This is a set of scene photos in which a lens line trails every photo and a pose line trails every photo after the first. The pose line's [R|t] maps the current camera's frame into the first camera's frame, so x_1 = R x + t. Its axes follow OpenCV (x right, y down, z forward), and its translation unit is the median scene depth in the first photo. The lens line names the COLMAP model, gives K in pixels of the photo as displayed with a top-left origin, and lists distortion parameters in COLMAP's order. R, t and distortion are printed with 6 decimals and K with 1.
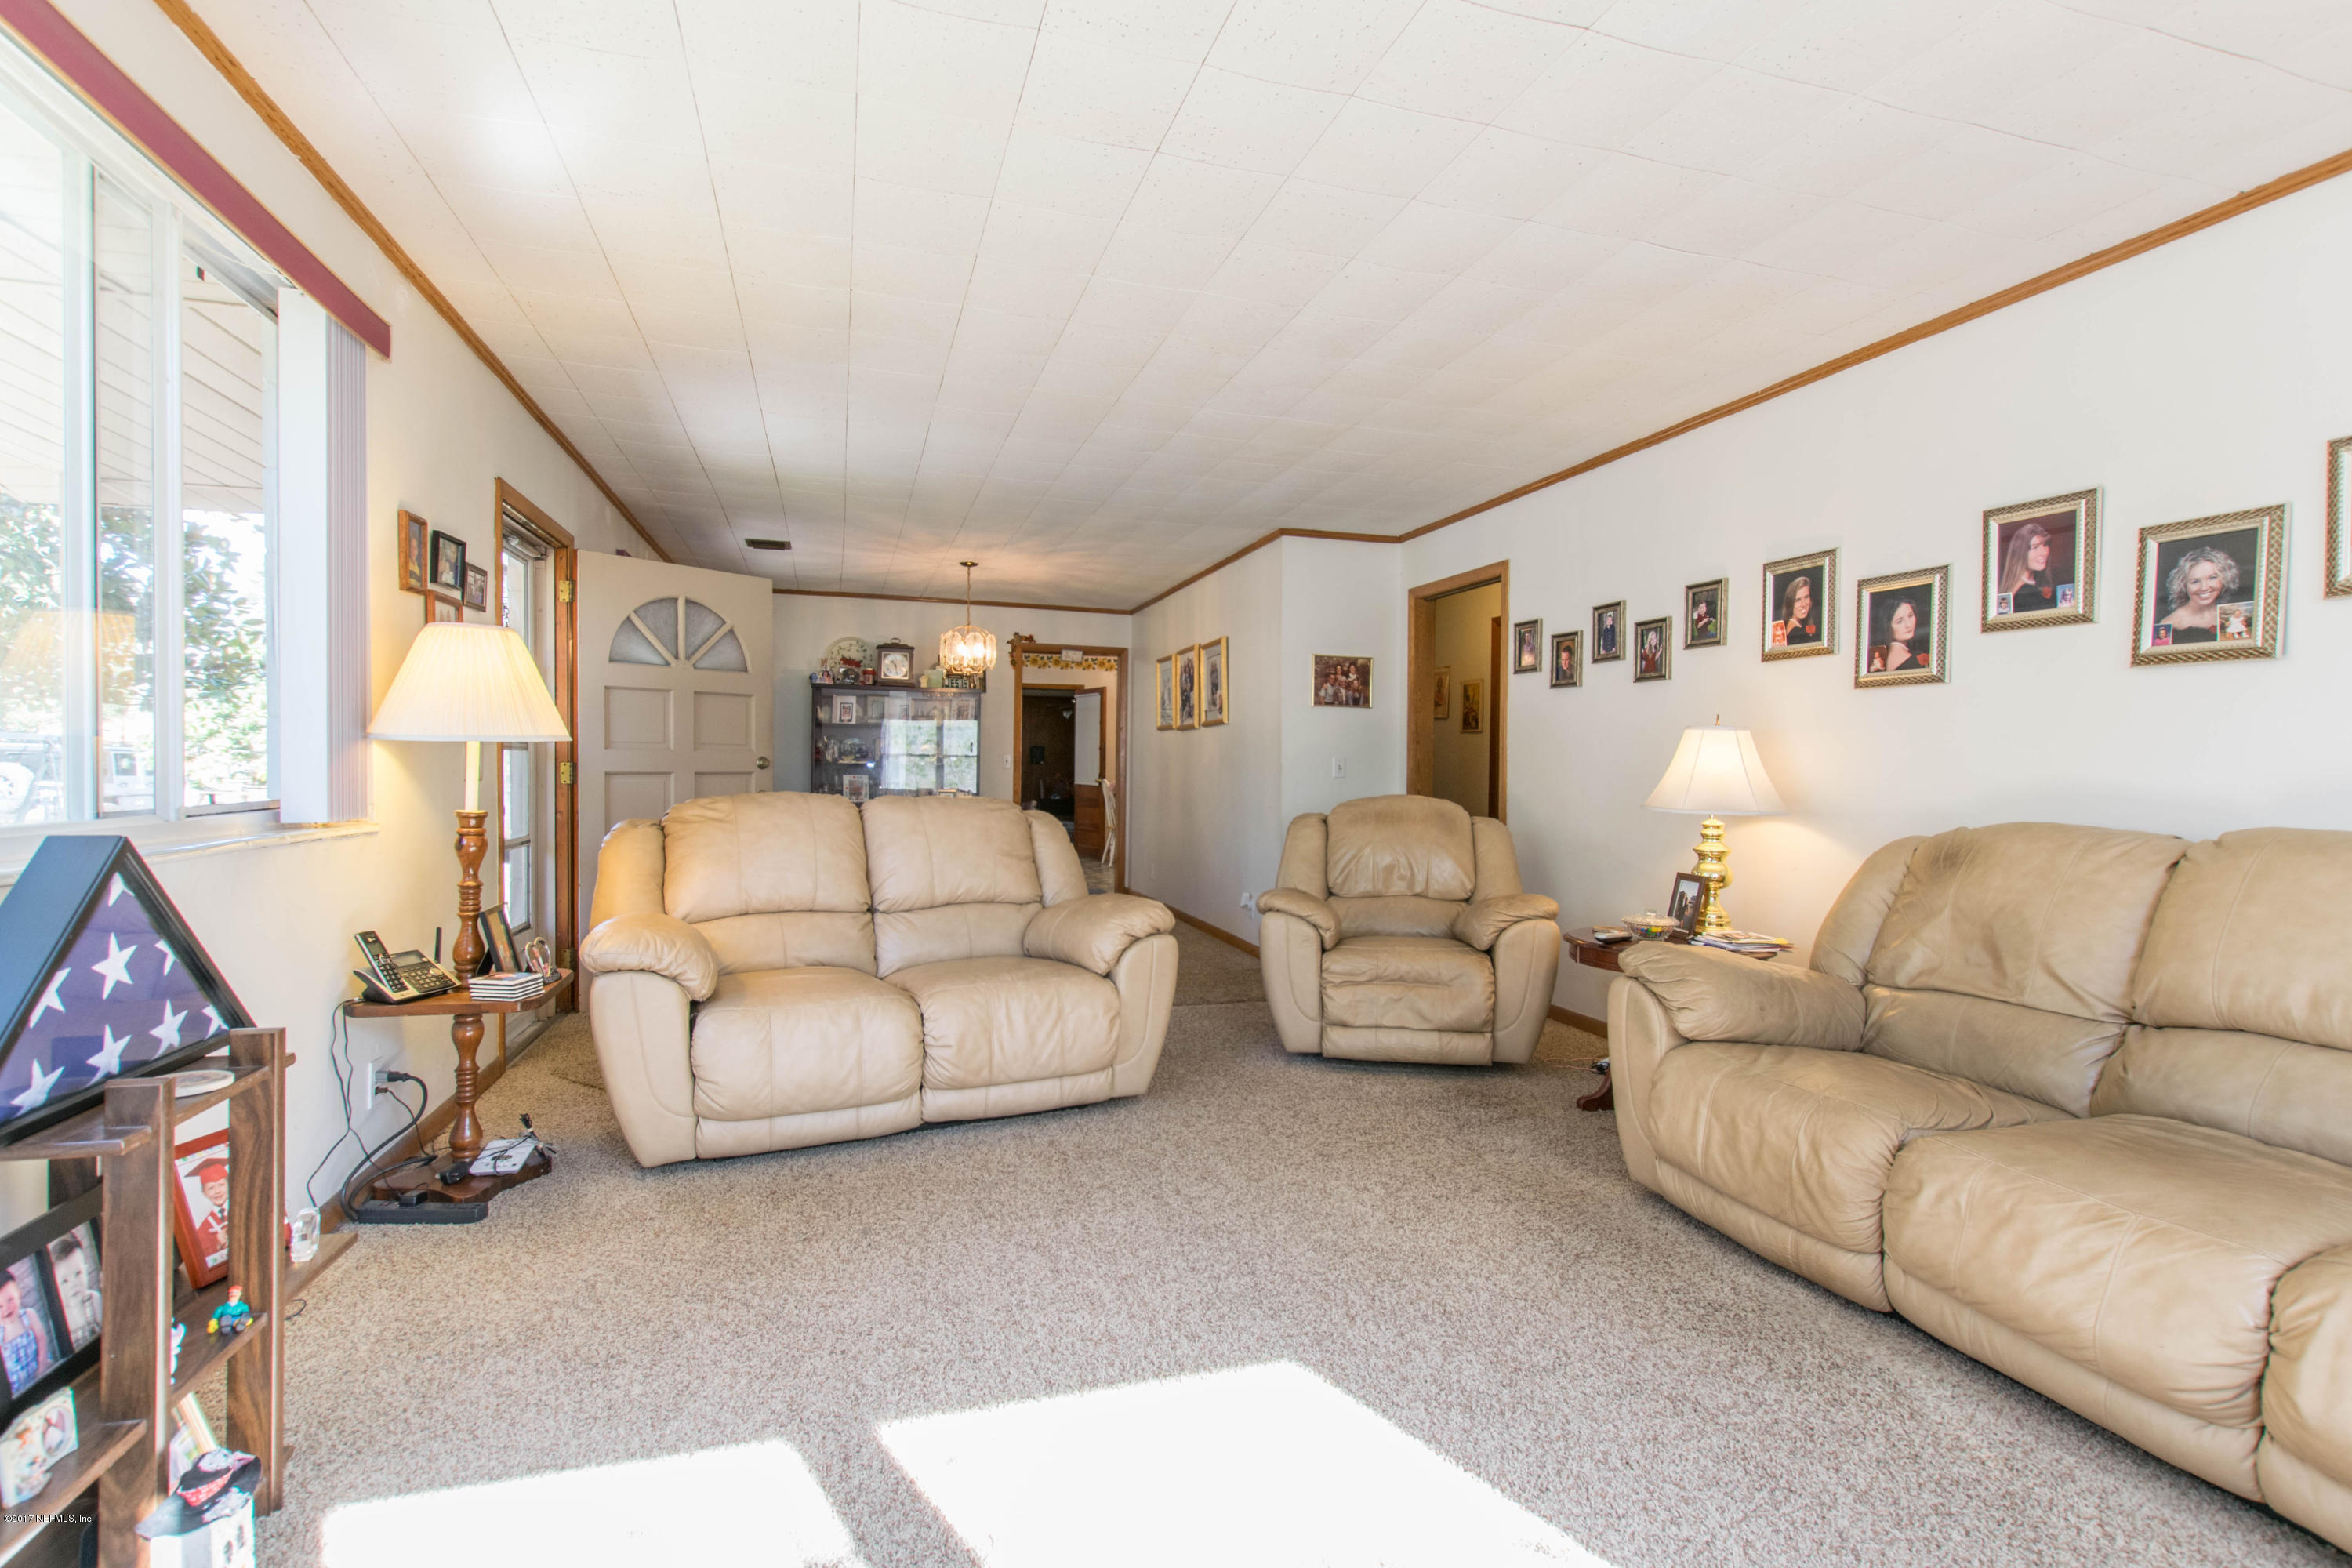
lens RADIAL K [[1019.3, 0, 1176.0], [0, 1019.3, 784.0], [0, 0, 1]] dist [-0.002903, -0.000415]
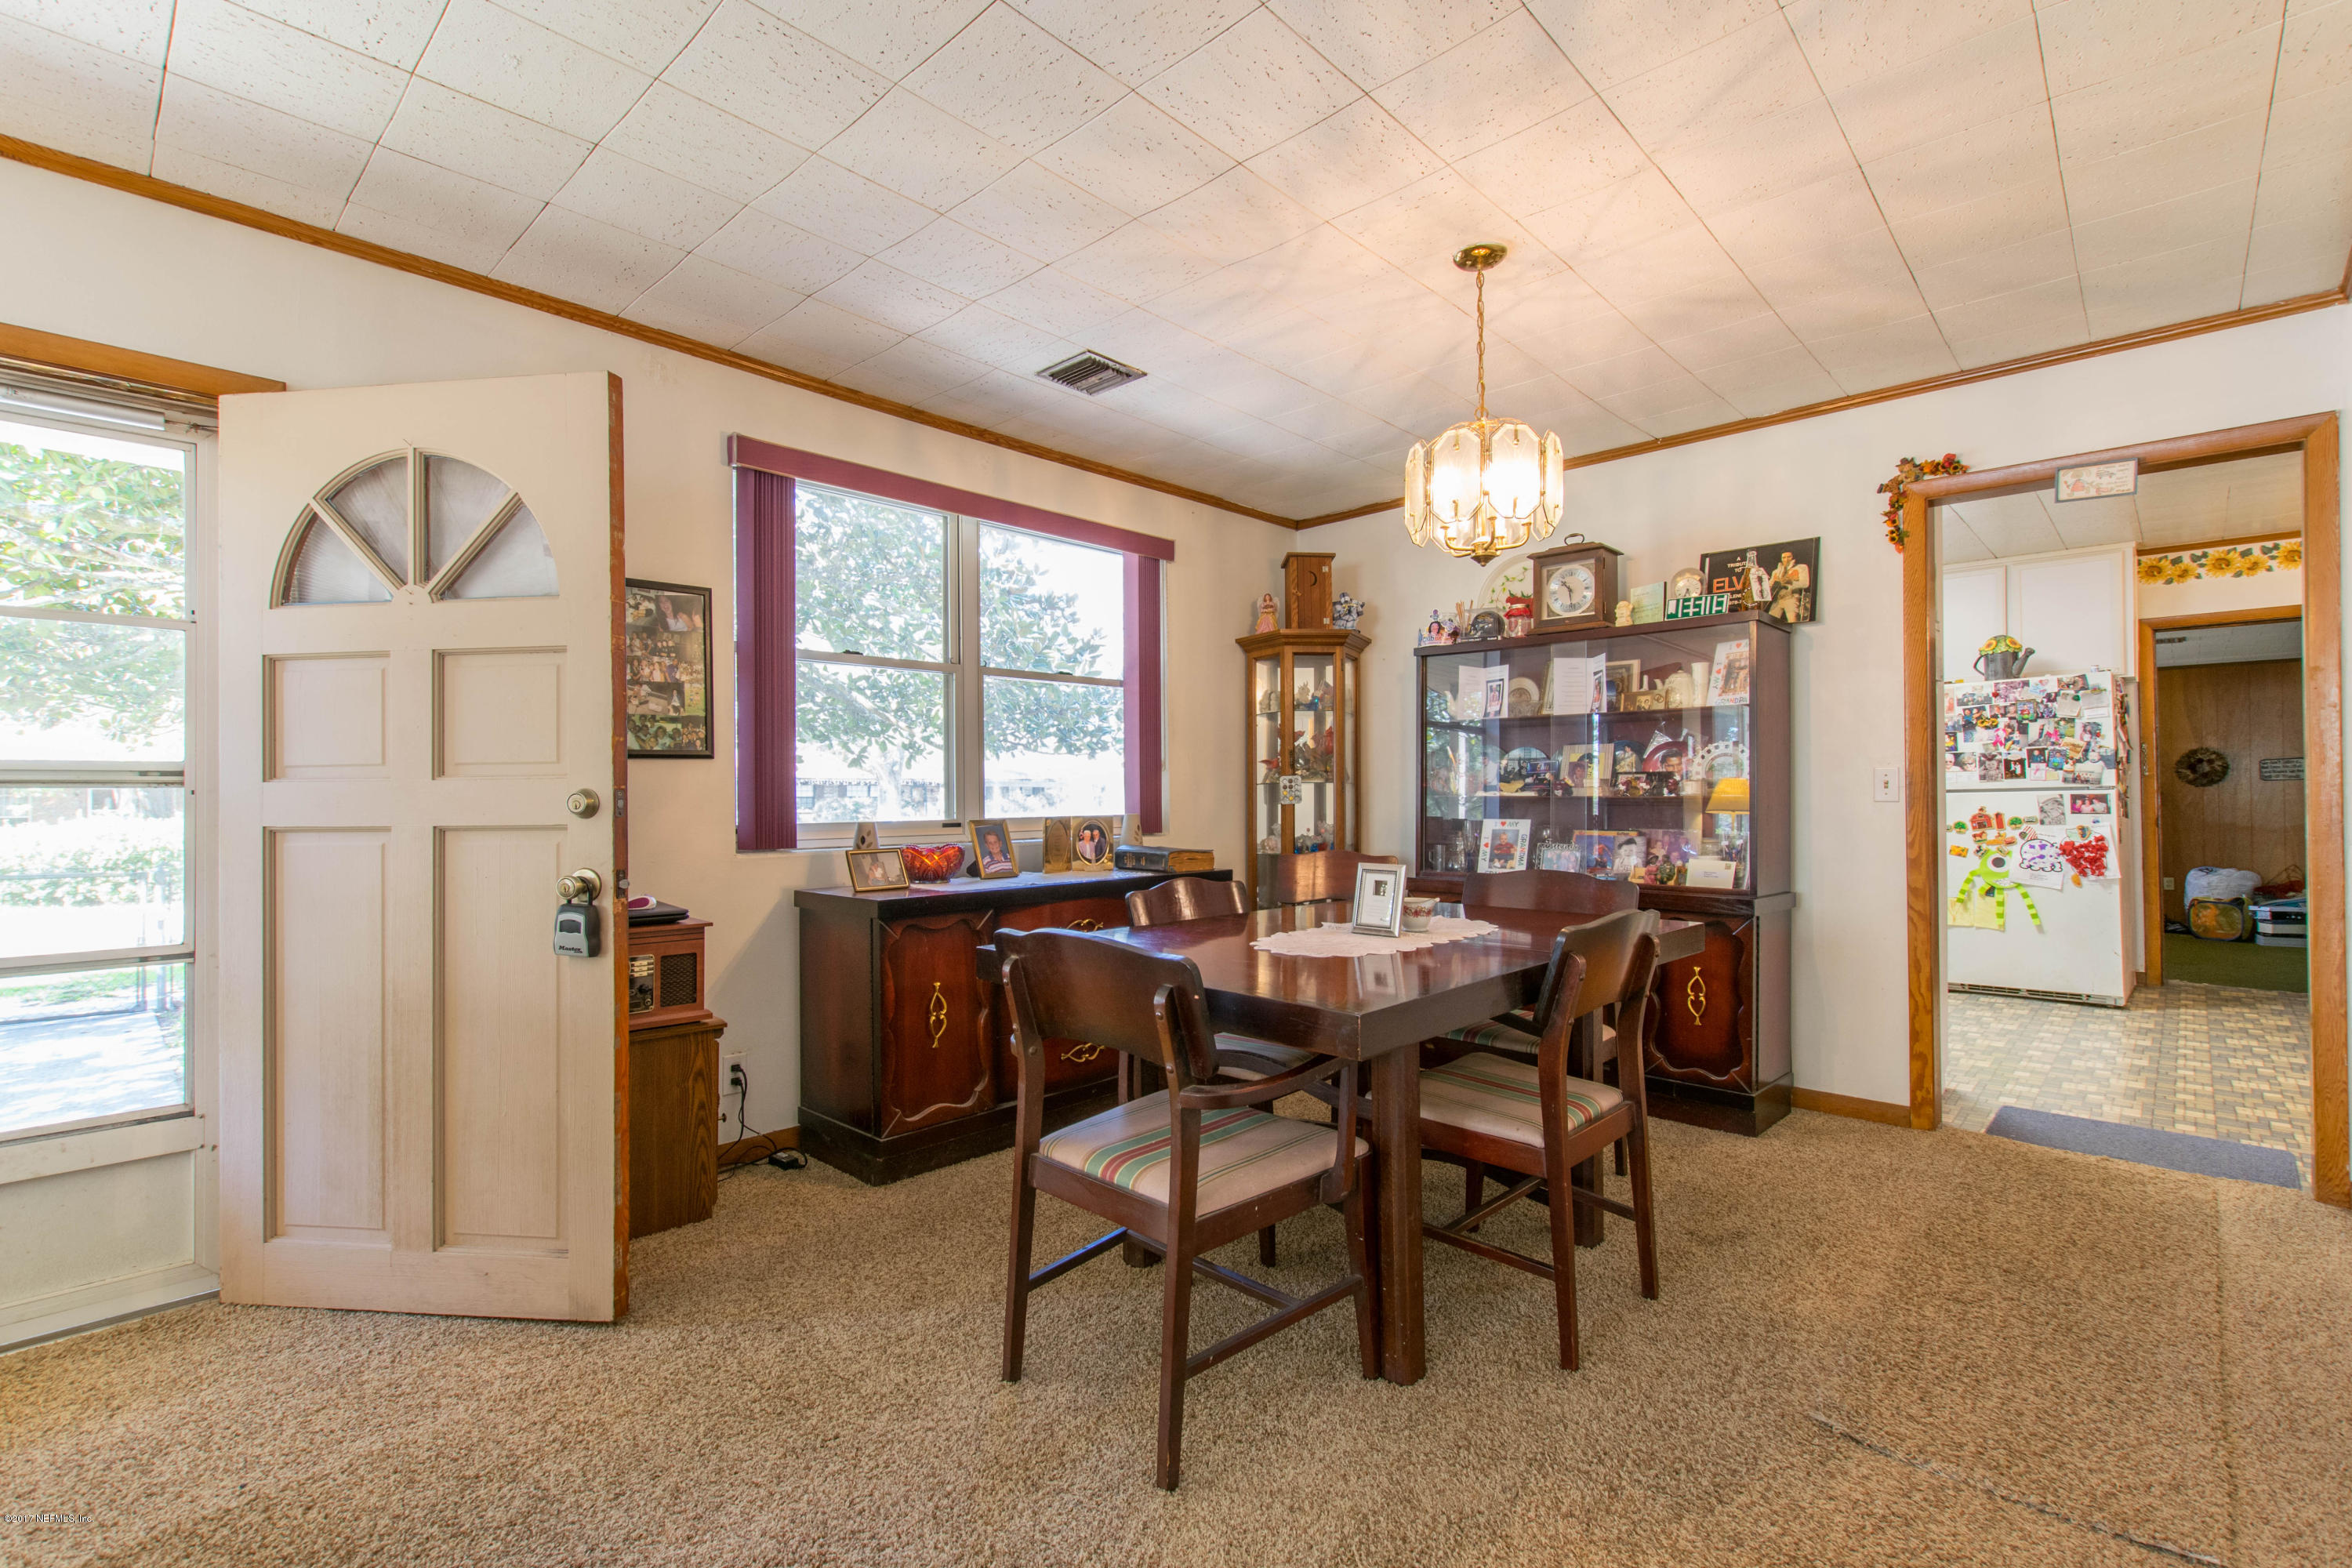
lens RADIAL K [[1019.3, 0, 1176.0], [0, 1019.3, 784.0], [0, 0, 1]] dist [-0.002903, -0.000415]
pose [[0.498155, -0.016828, -0.866925, 0.043014], [-0.007763, 0.999685, -0.023866, -0.013585], [0.867053, 0.018619, 0.497868, 0.607961]]
